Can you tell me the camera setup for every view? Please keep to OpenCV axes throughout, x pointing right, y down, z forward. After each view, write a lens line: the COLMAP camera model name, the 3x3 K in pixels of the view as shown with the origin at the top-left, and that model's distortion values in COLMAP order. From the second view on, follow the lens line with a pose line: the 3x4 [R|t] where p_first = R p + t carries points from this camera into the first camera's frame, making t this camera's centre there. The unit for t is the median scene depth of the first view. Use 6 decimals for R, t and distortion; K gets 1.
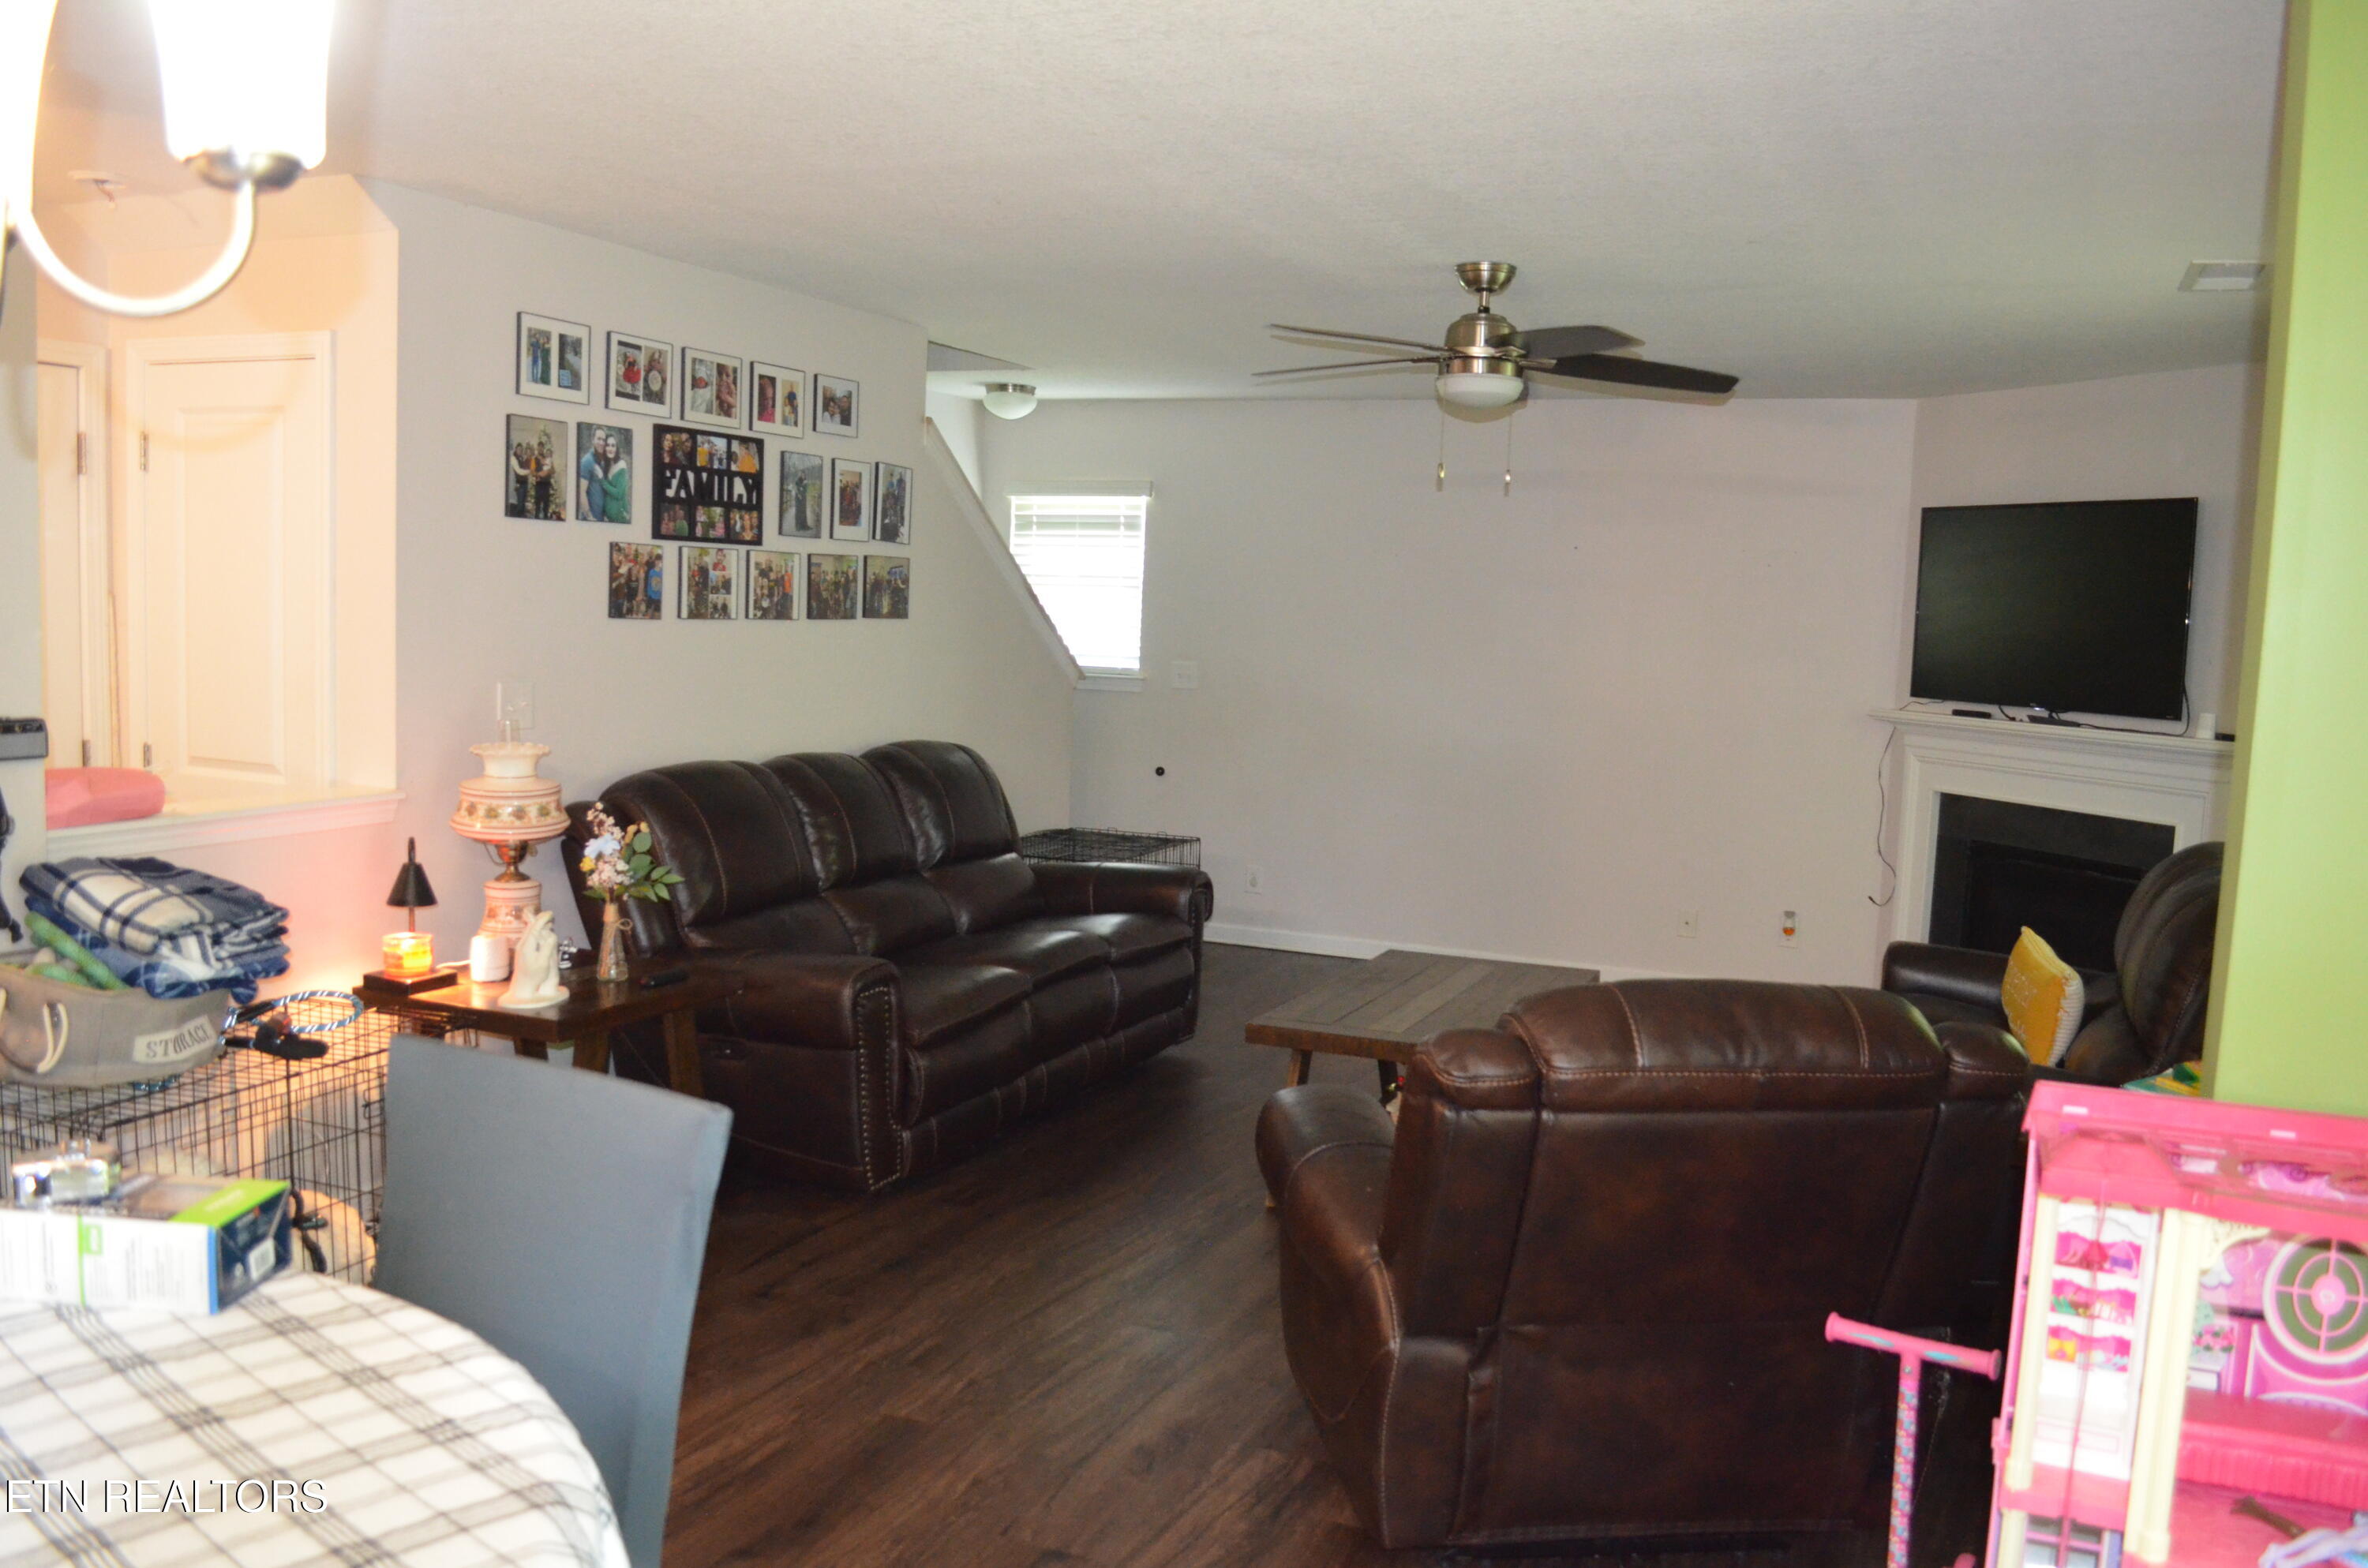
lens RADIAL K [[1872.7, 0, 1190.1], [0, 1872.7, 785.4], [0, 0, 1]] dist [-0.062965, -0.003879]
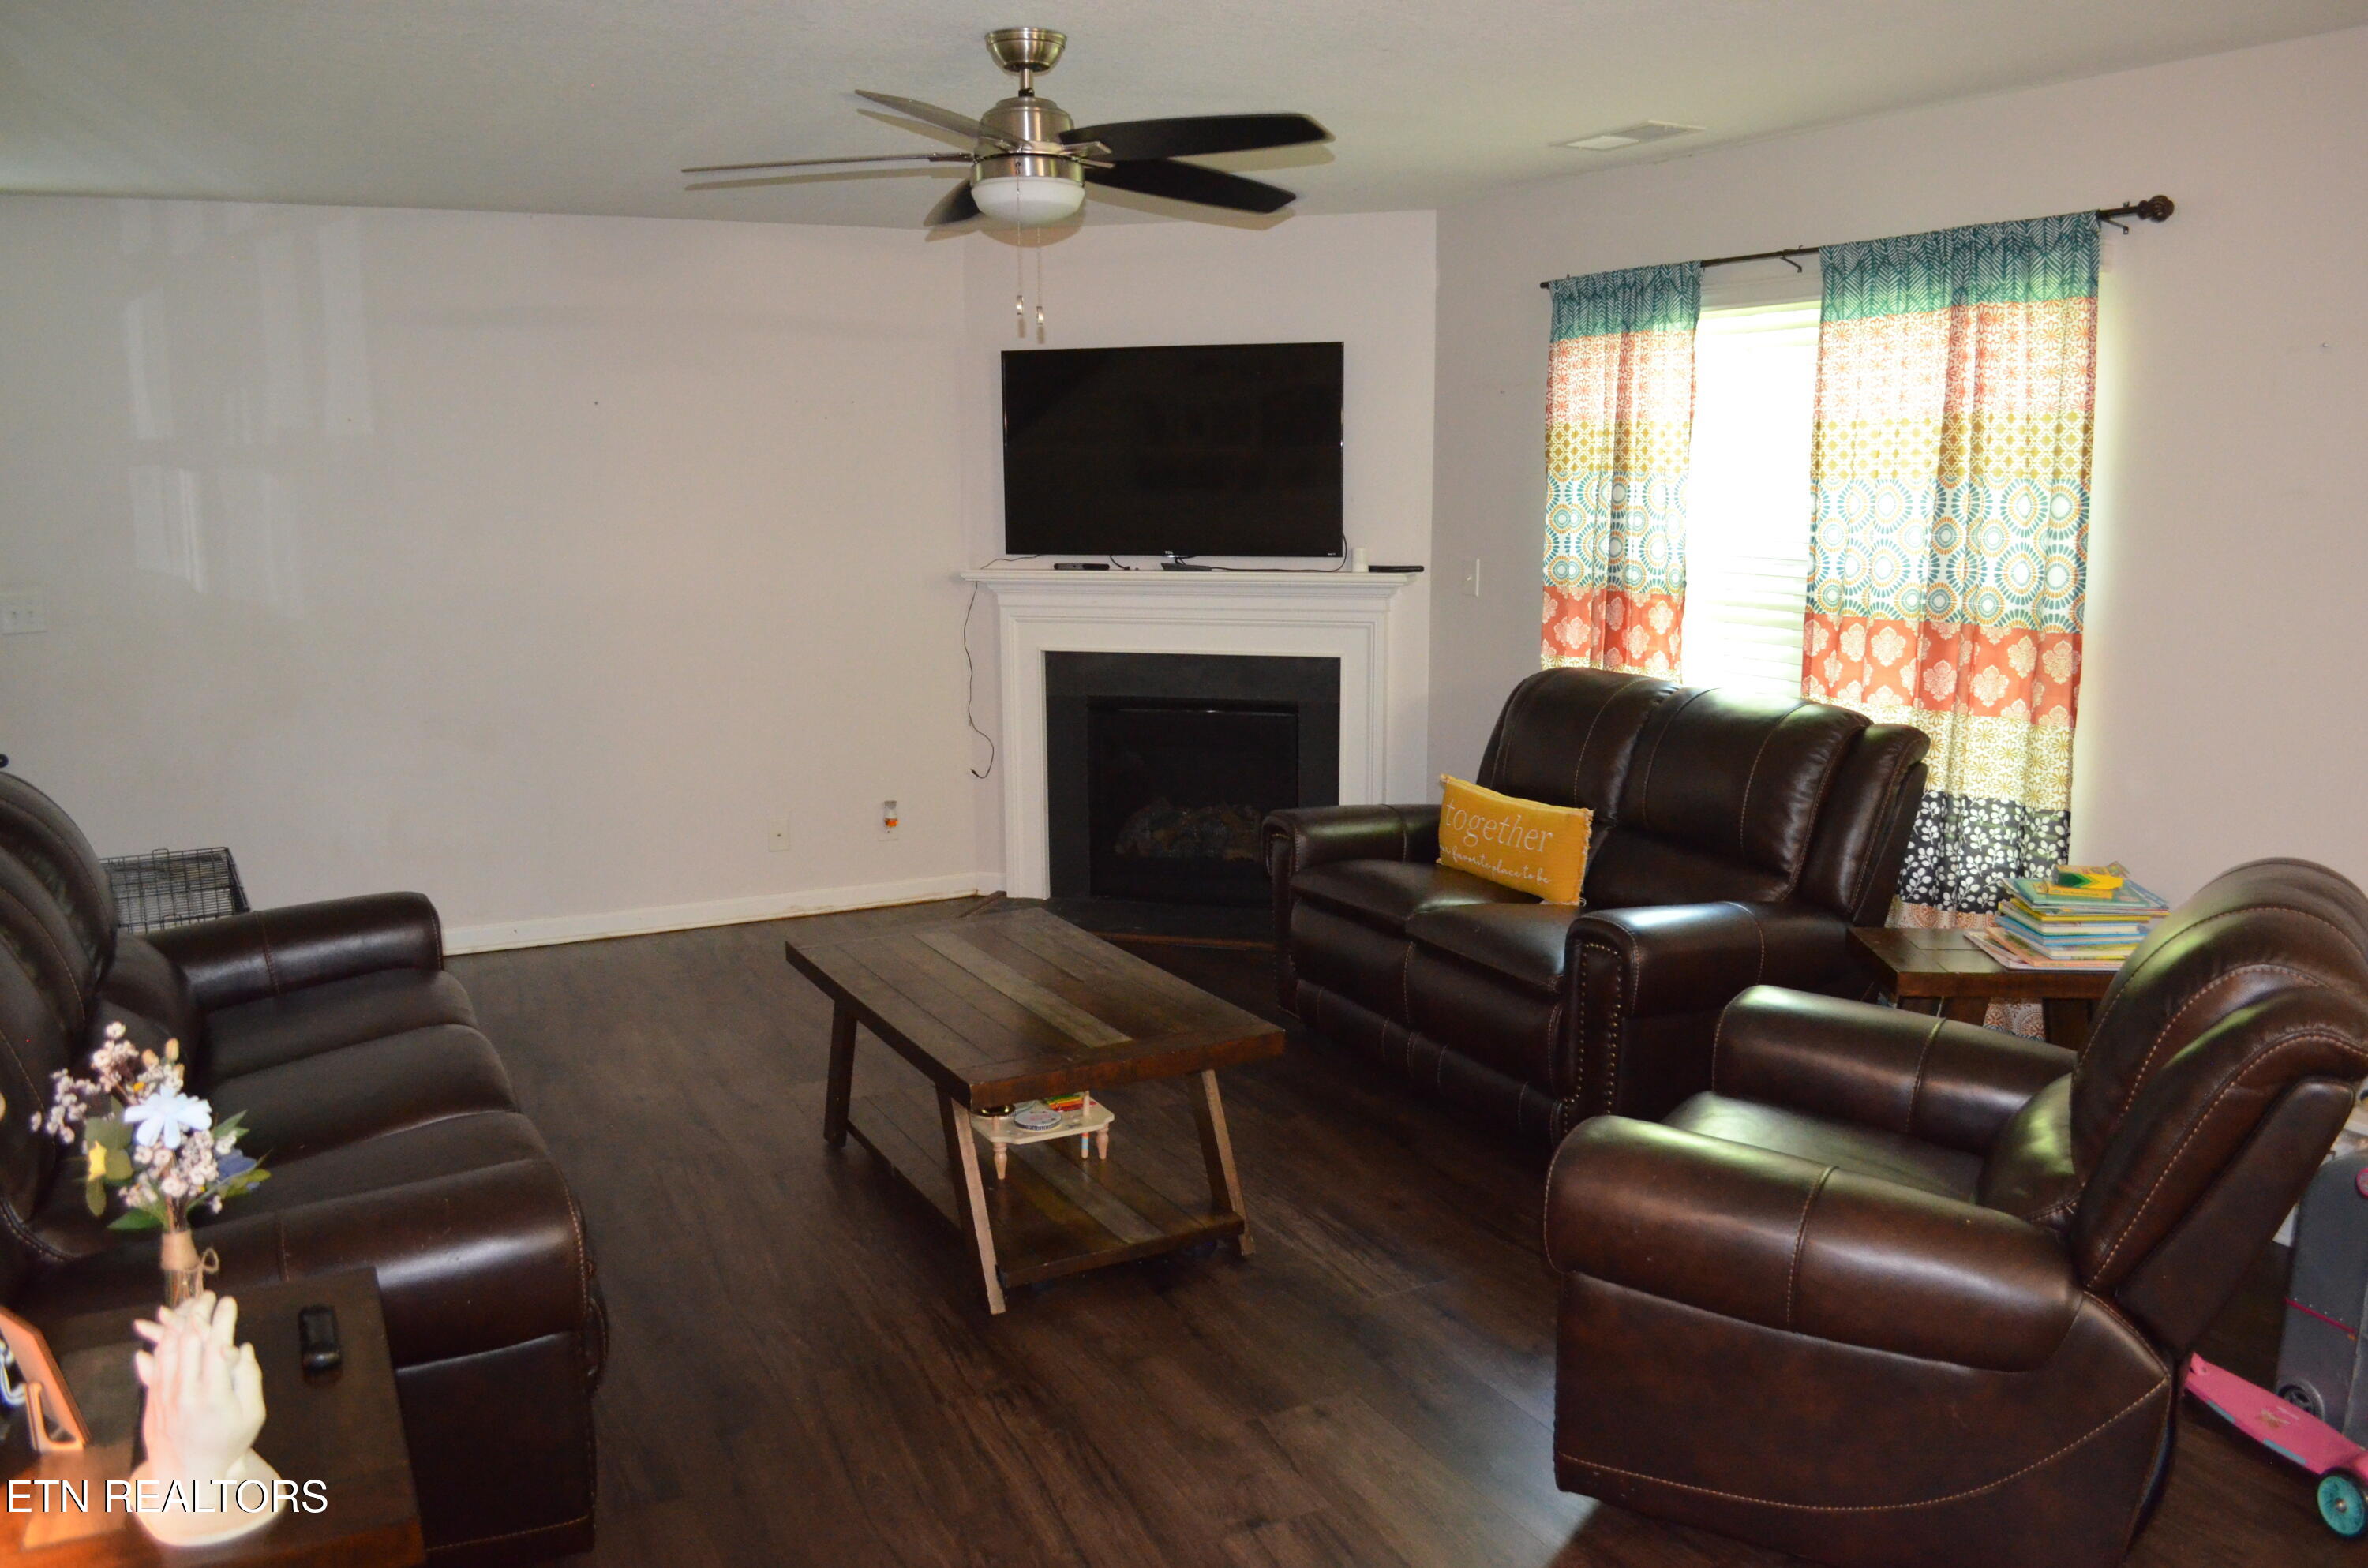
lens RADIAL K [[1872.7, 0, 1175.6], [0, 1872.7, 770.9], [0, 0, 1]] dist [-0.062965, -0.003879]
pose [[0.598204, -0.164599, 0.784257, -0.355433], [0.105154, 0.986338, 0.126804, -0.055251], [-0.794415, 0.006613, 0.607340, 0.385550]]
